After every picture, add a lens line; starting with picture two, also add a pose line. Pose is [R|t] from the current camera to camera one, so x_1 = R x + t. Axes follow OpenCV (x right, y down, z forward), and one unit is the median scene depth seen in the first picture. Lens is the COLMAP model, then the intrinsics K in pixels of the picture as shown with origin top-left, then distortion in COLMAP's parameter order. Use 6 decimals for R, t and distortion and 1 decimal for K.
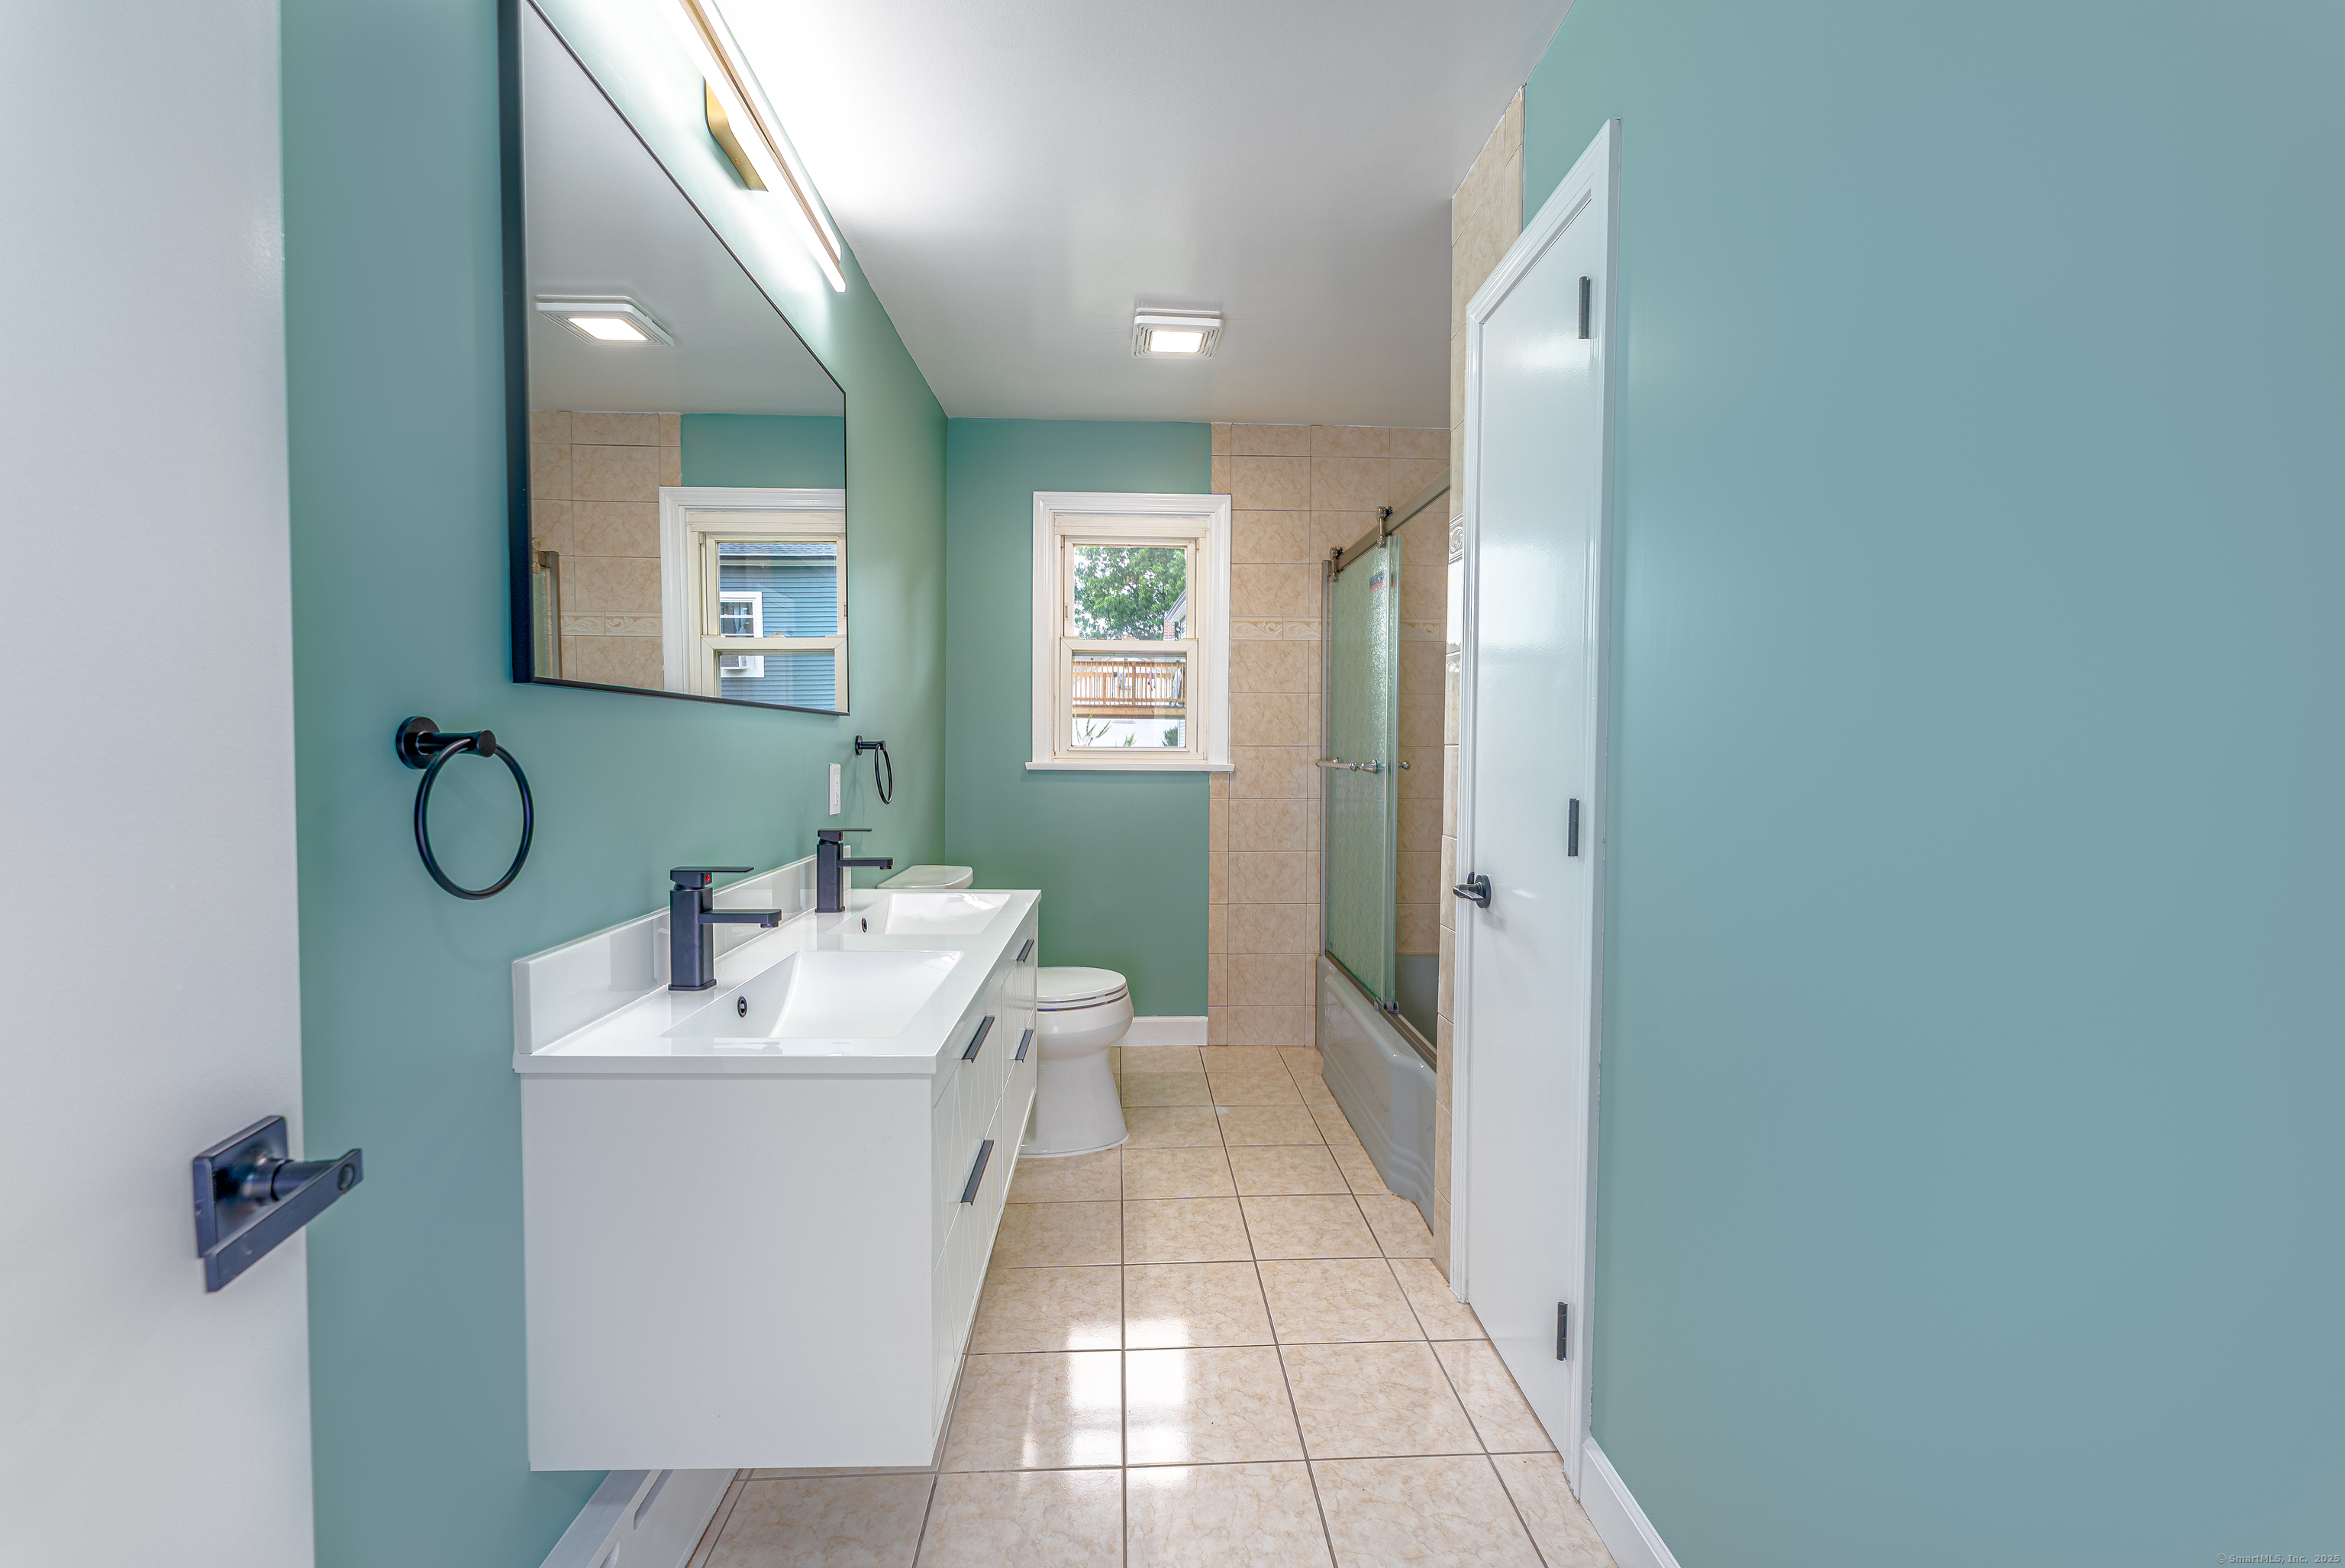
lens RADIAL K [[917.2, 0, 1172.5], [0, 917.2, 784.0], [0, 0, 1]] dist [0.001125, 0.000002]
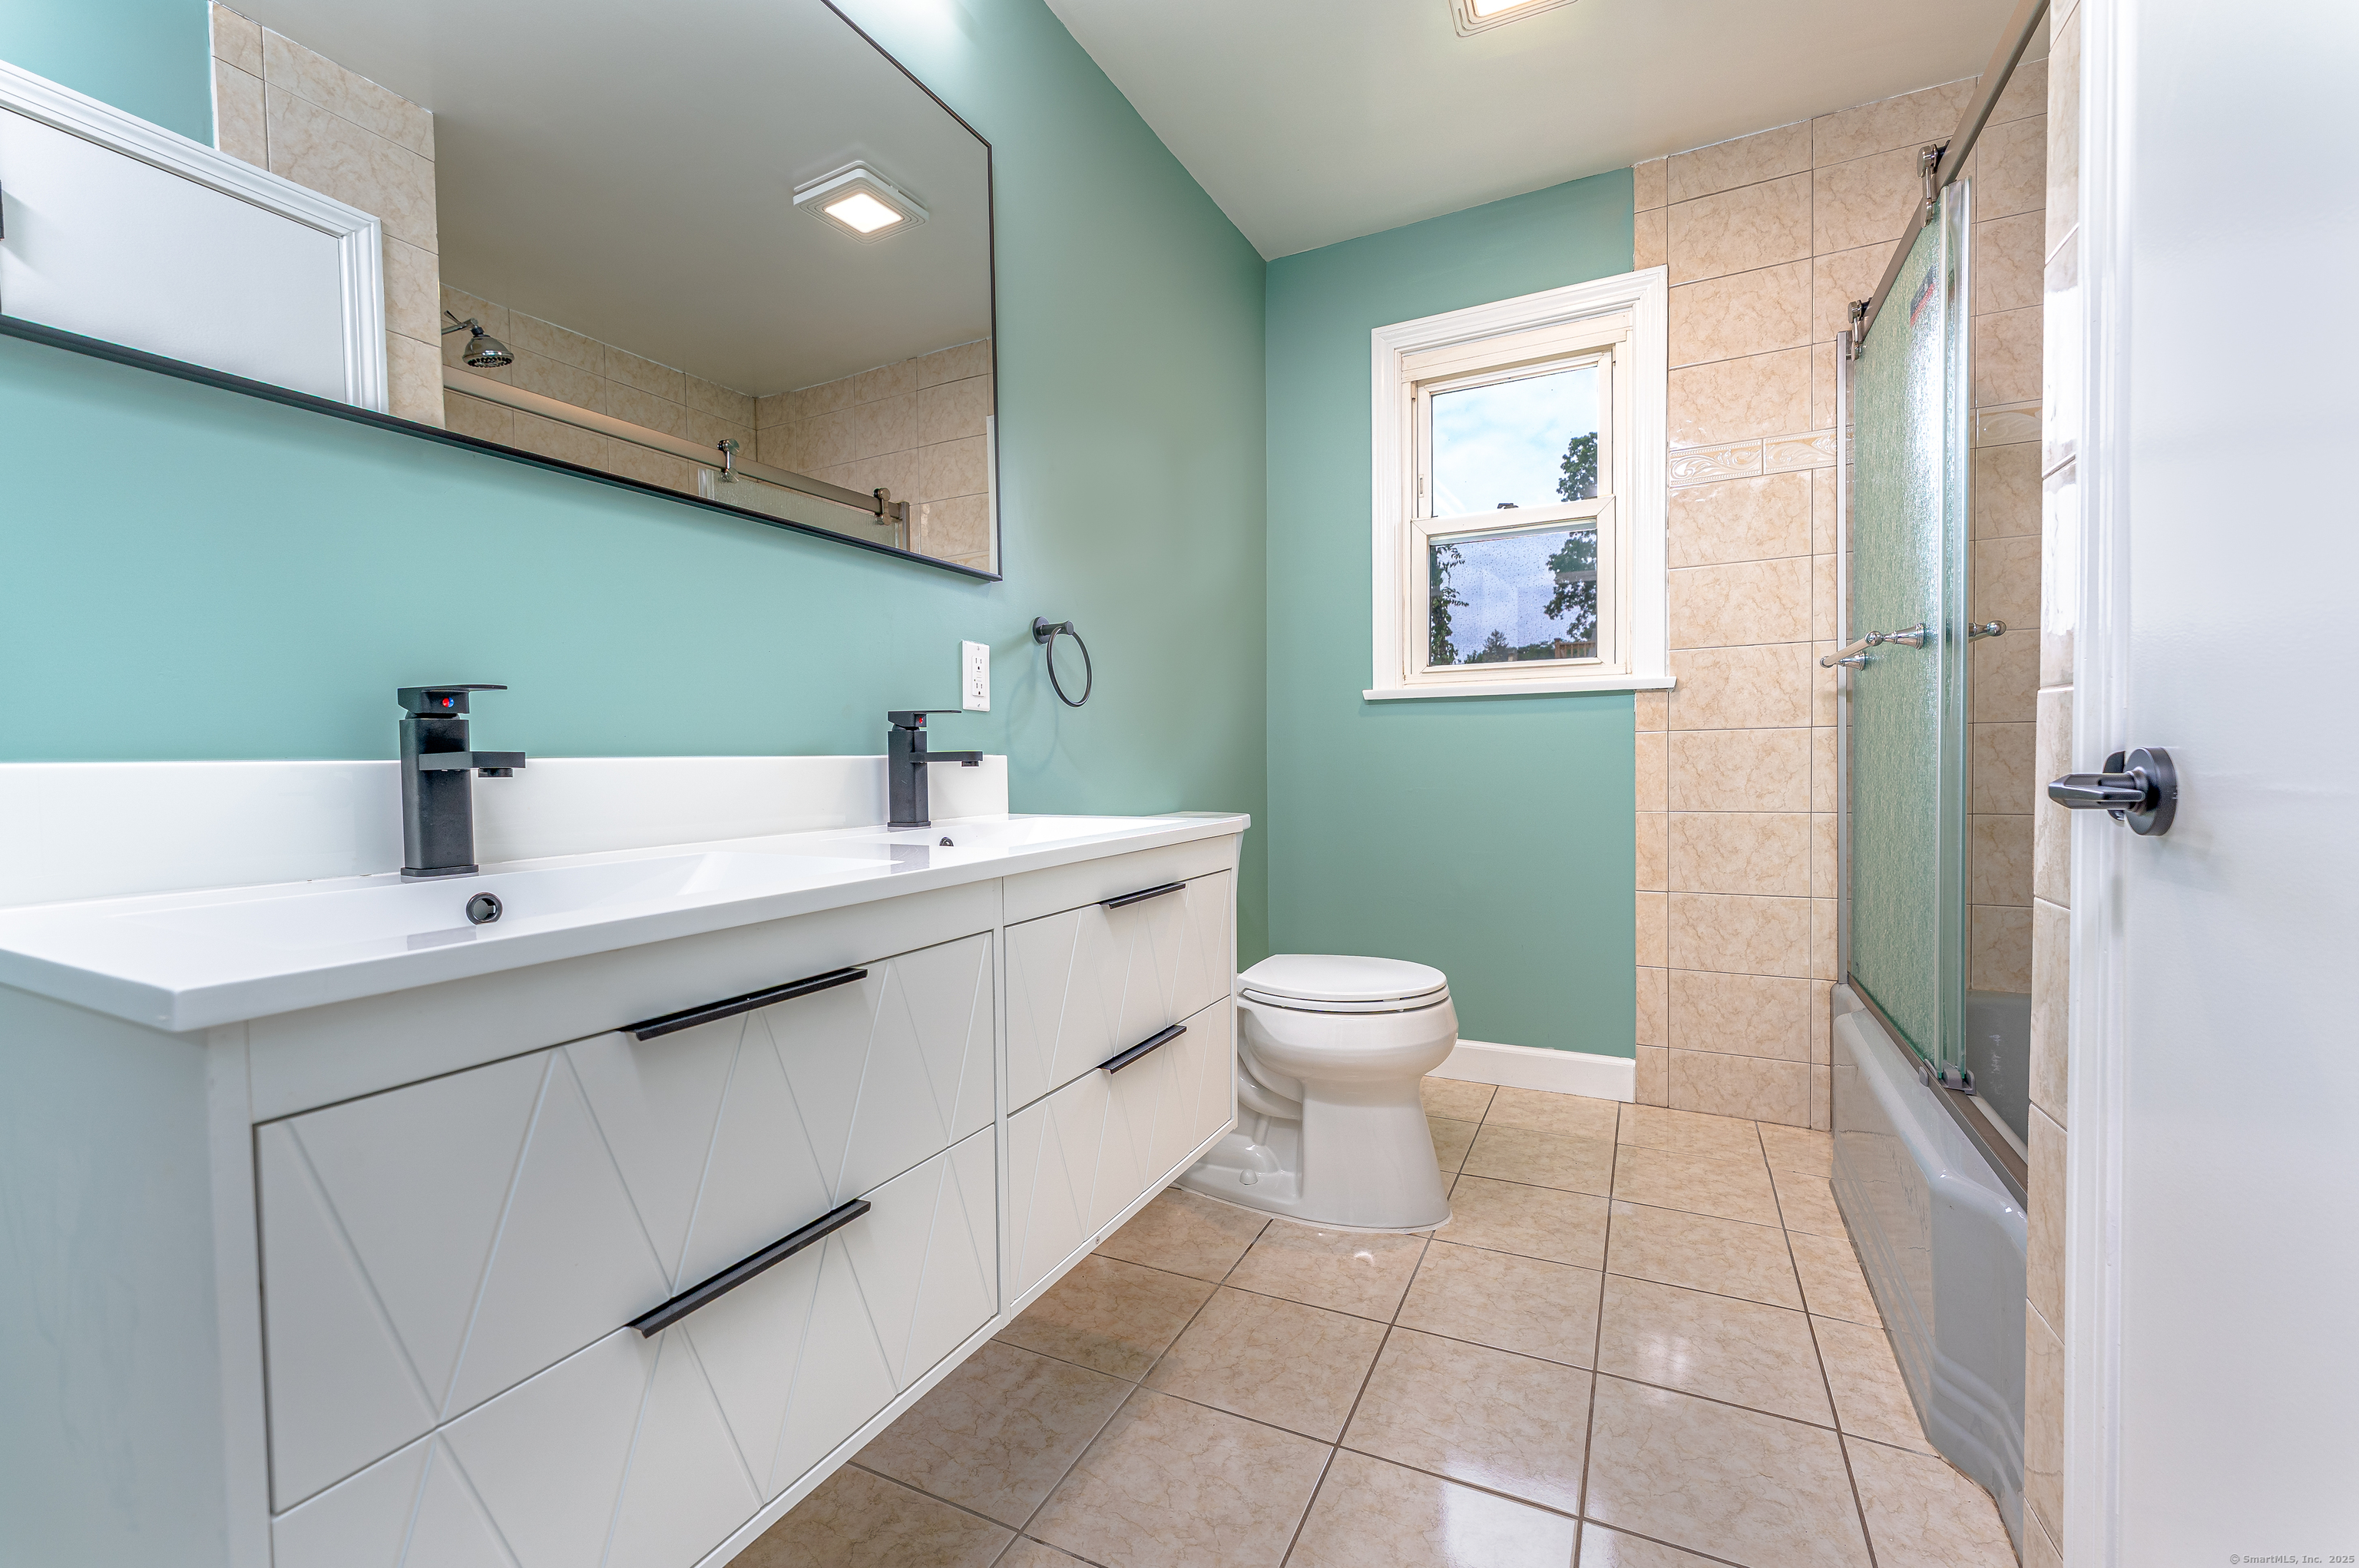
lens RADIAL K [[964.0, 0, 1179.5], [0, 964.0, 784.0], [0, 0, 1]] dist [0.000041, -0.000332]
pose [[0.874560, -0.005338, -0.484888, 0.094122], [0.003221, 0.999981, -0.005200, 0.059398], [0.484907, 0.002986, 0.874561, 0.239087]]
